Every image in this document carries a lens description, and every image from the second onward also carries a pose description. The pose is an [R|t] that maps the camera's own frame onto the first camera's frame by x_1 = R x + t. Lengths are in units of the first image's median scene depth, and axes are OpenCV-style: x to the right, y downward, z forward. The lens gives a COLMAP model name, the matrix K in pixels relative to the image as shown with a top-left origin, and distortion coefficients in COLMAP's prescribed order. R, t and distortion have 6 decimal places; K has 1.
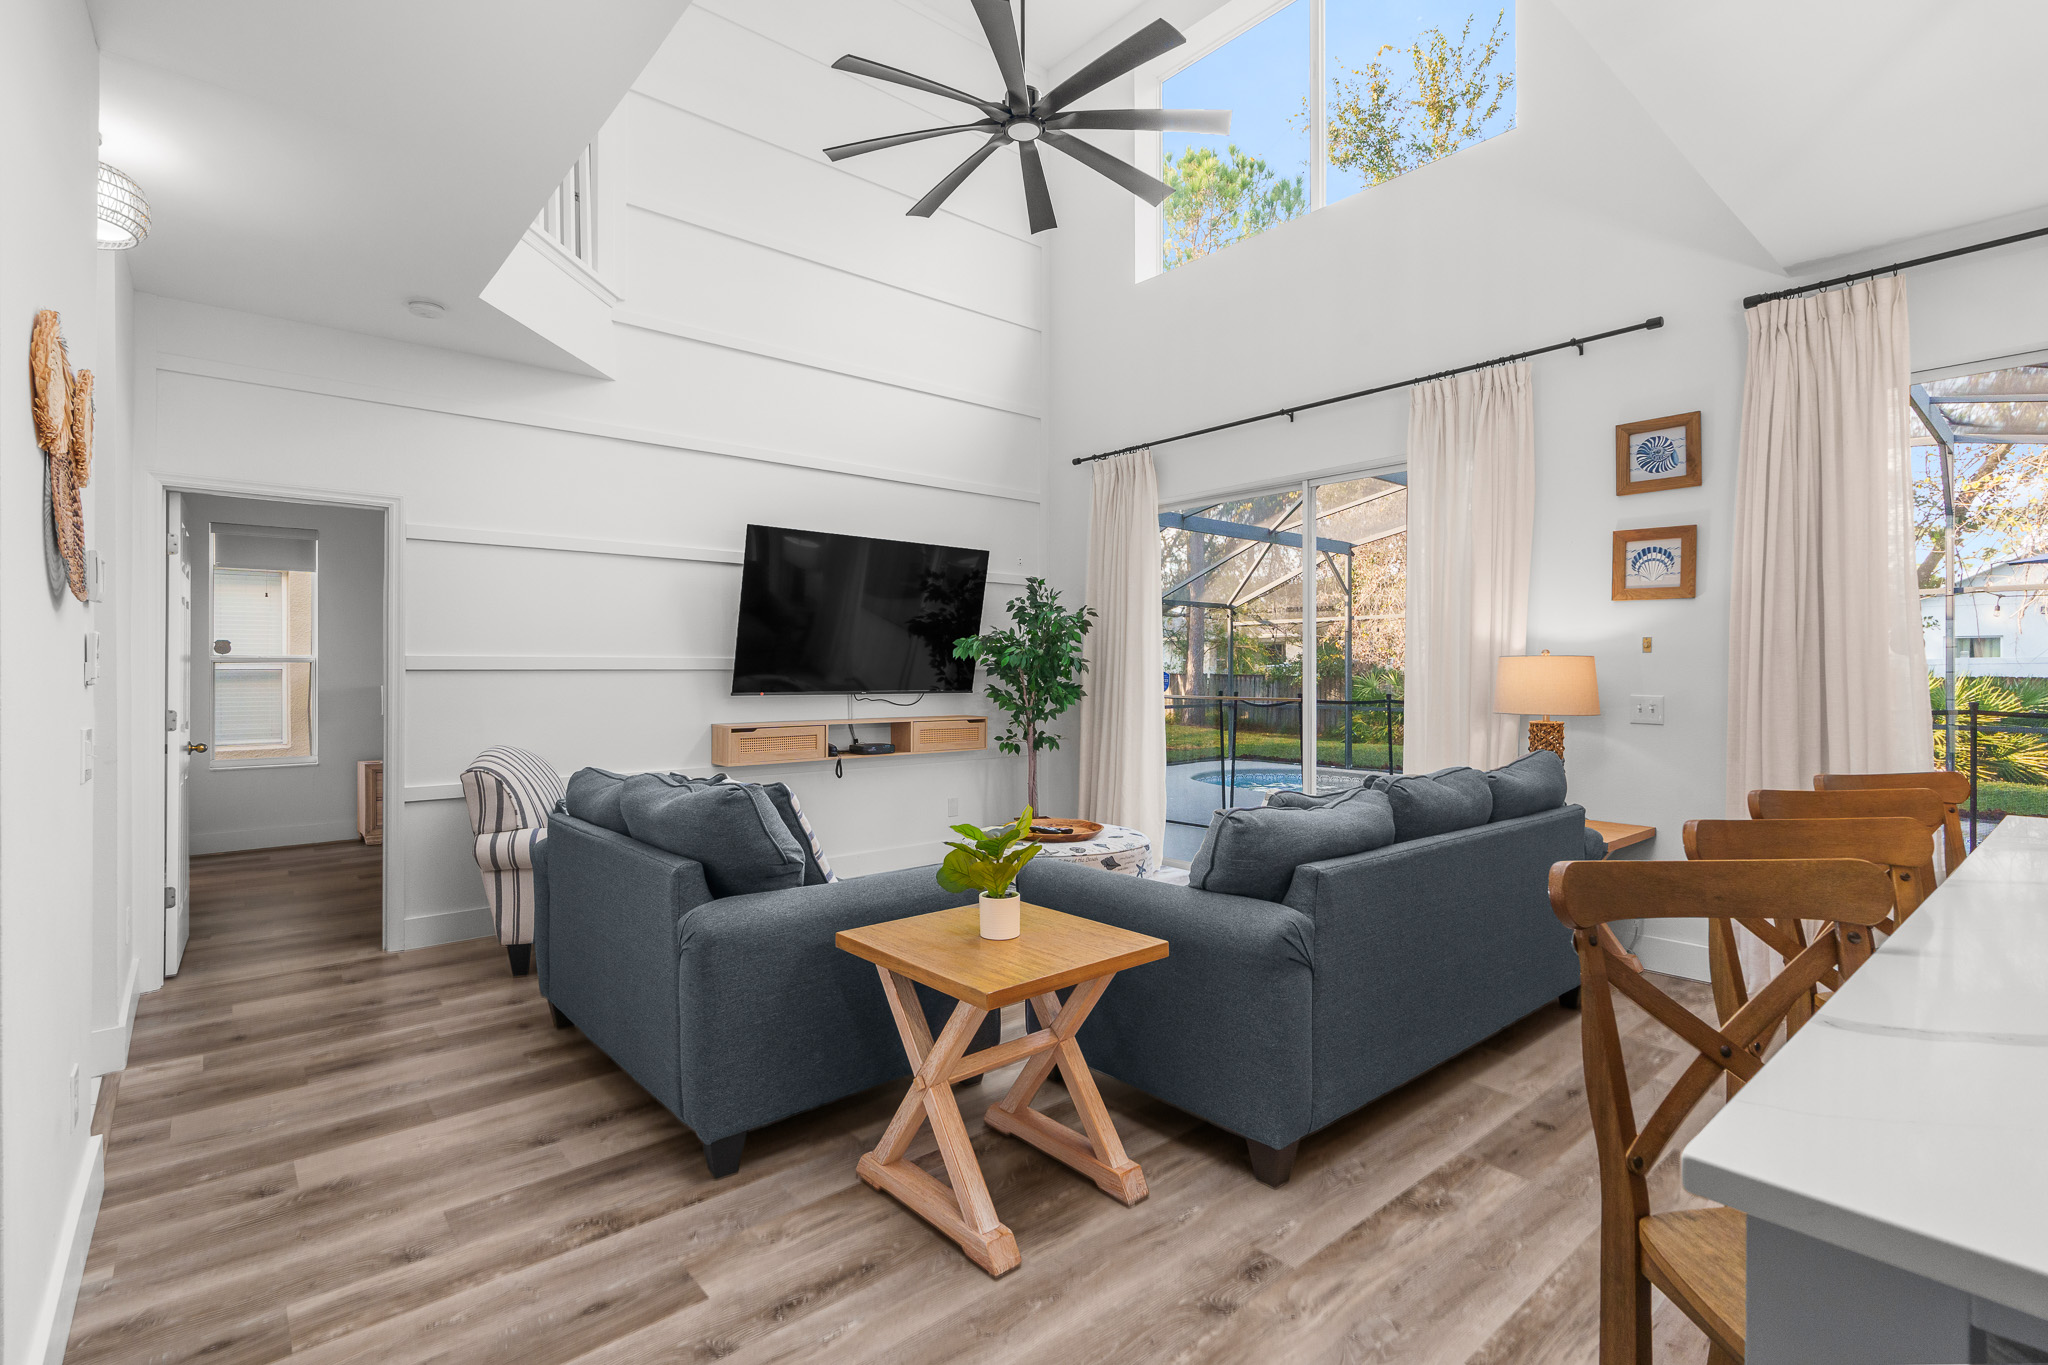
lens RADIAL K [[933.2, 0, 1021.8], [0, 933.2, 673.1], [0, 0, 1]] dist [-0.010685, 0.002881]
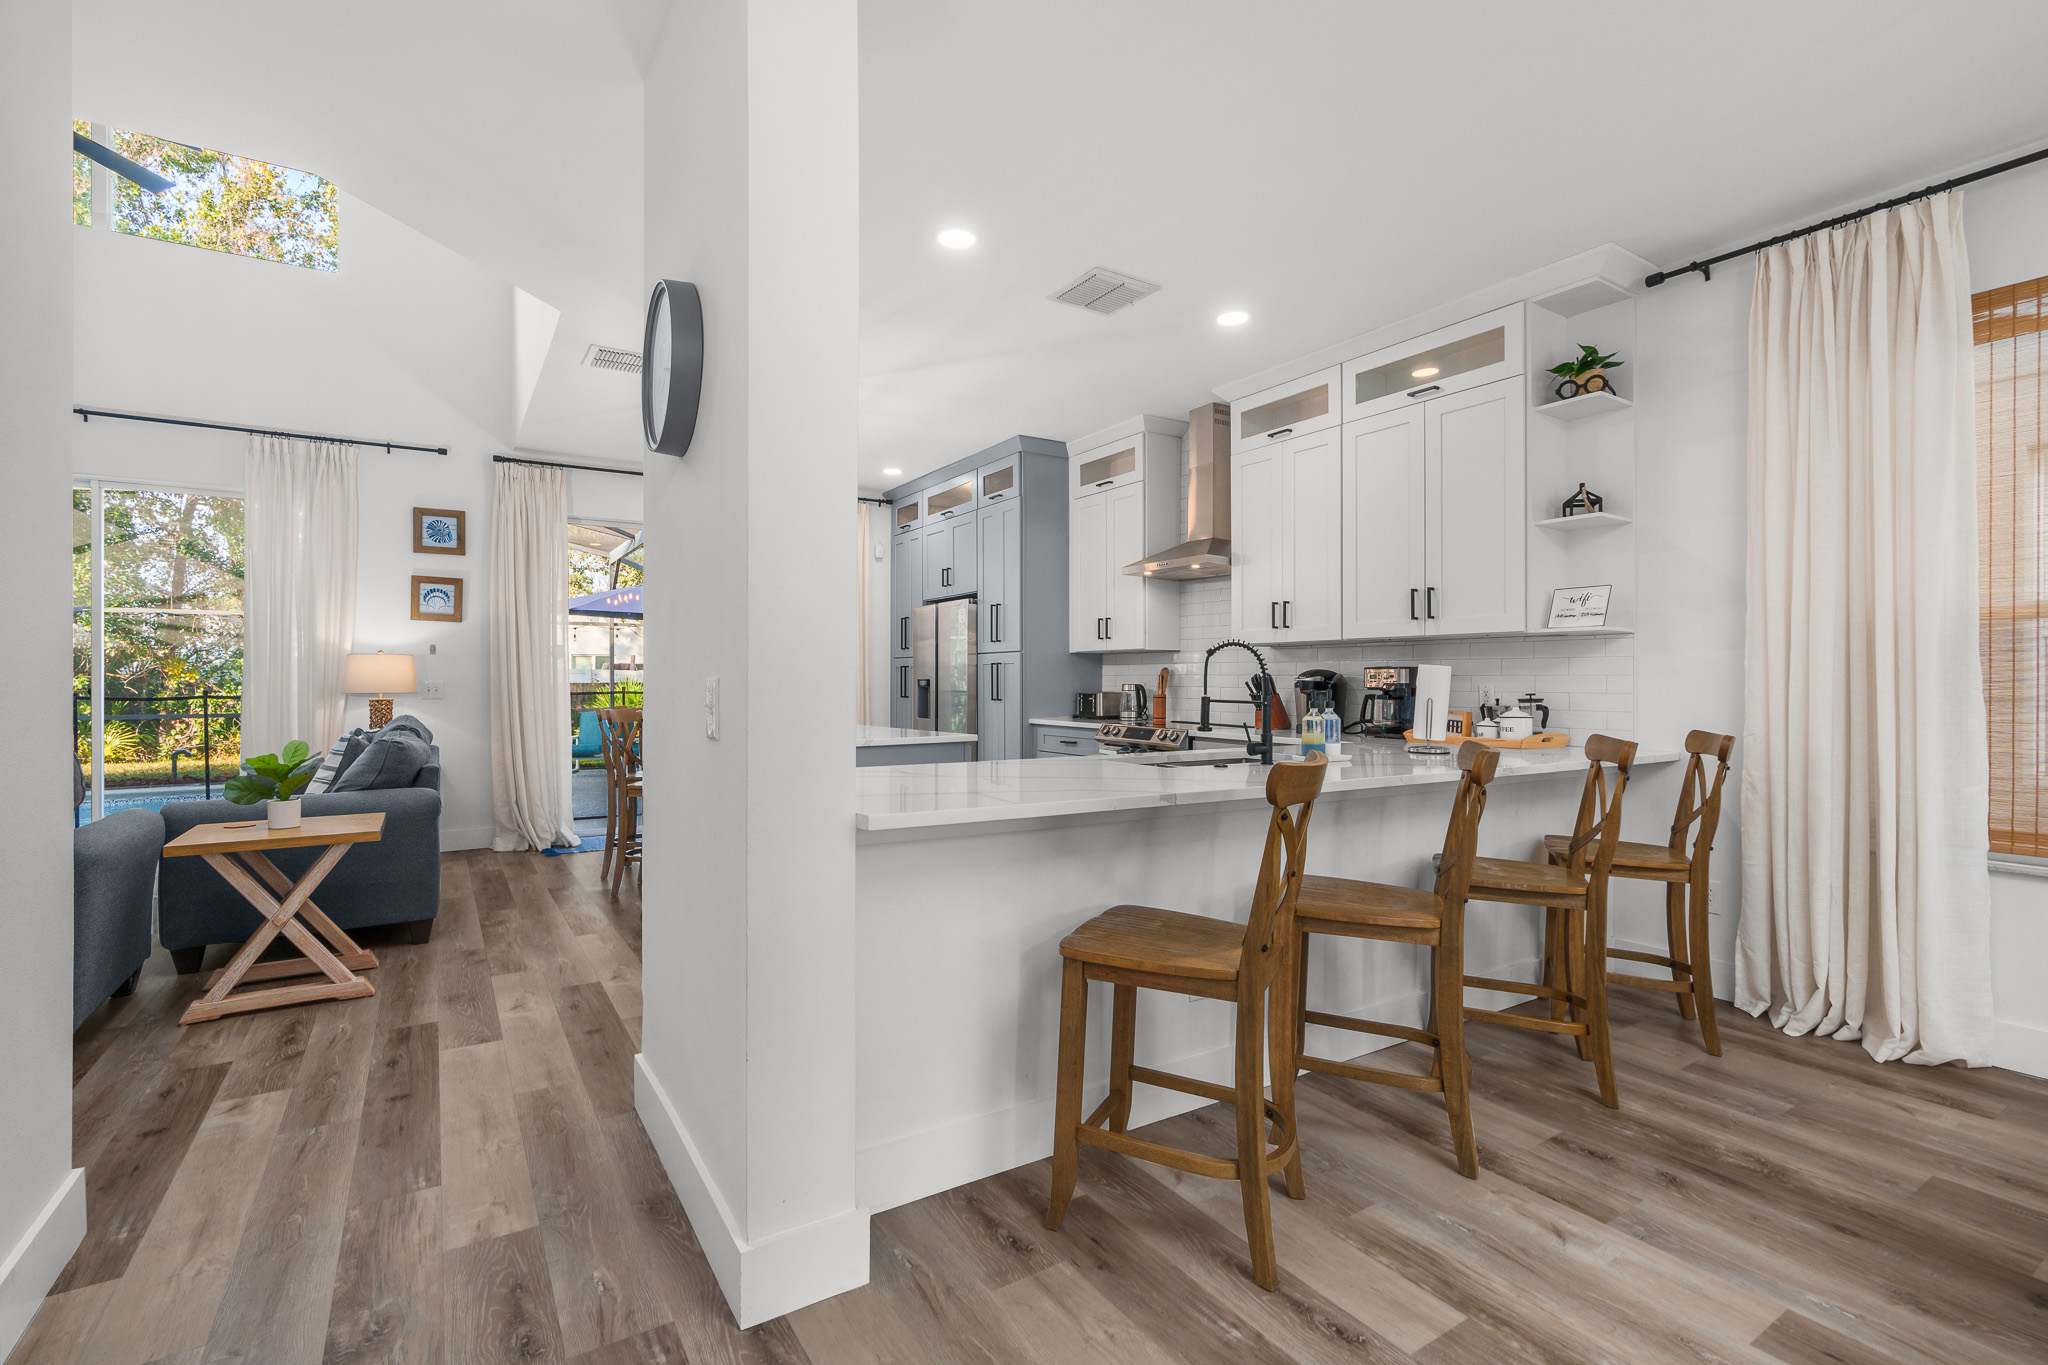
lens RADIAL K [[933.2, 0, 1008.4], [0, 933.2, 690.2], [0, 0, 1]] dist [-0.010685, 0.002881]
pose [[0.149683, -0.009135, 0.988692, -0.661080], [0.003087, 0.999957, 0.008772, 0.025706], [-0.988729, 0.001740, 0.149704, -0.190250]]
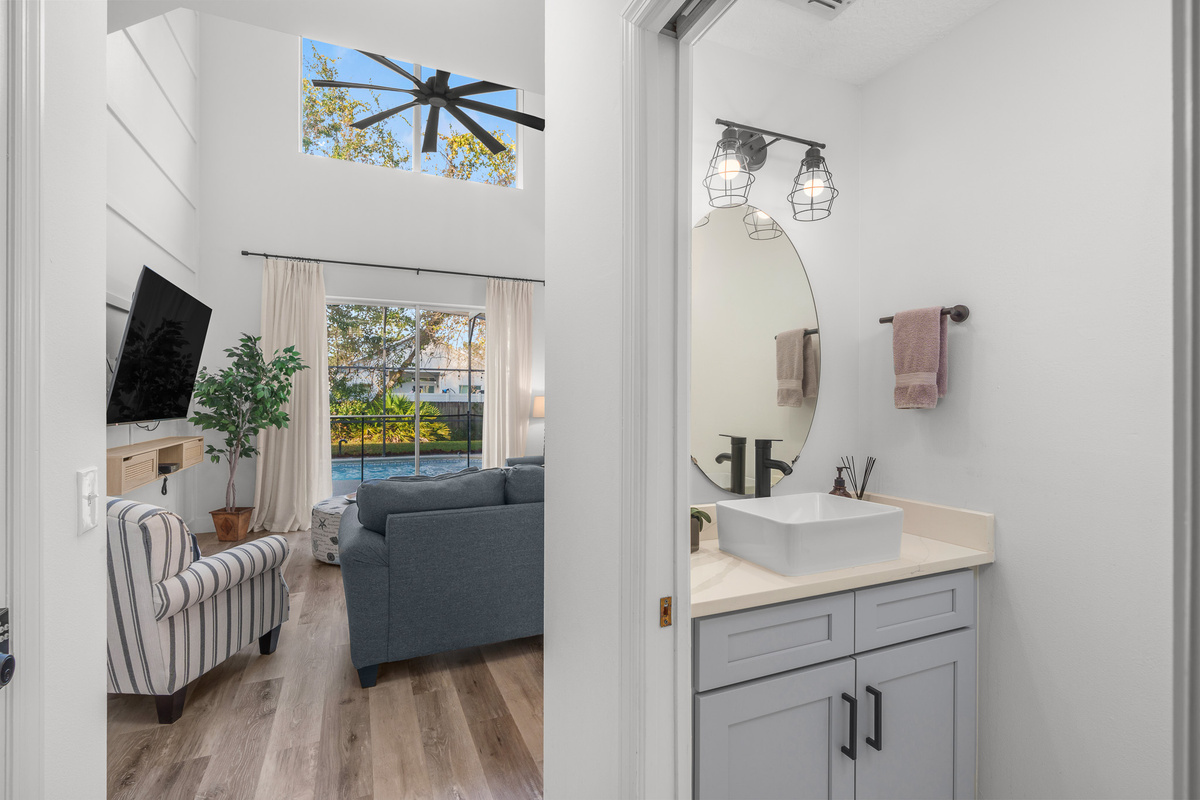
lens RADIAL K [[546.8, 0, 594.4], [0, 546.8, 398.1], [0, 0, 1]] dist [-0.010685, 0.002881]
pose [[0.292015, 0.002800, 0.956410, -0.812371], [-0.002273, 0.999995, -0.002234, -0.007827], [-0.956411, -0.001522, 0.292020, 0.351906]]
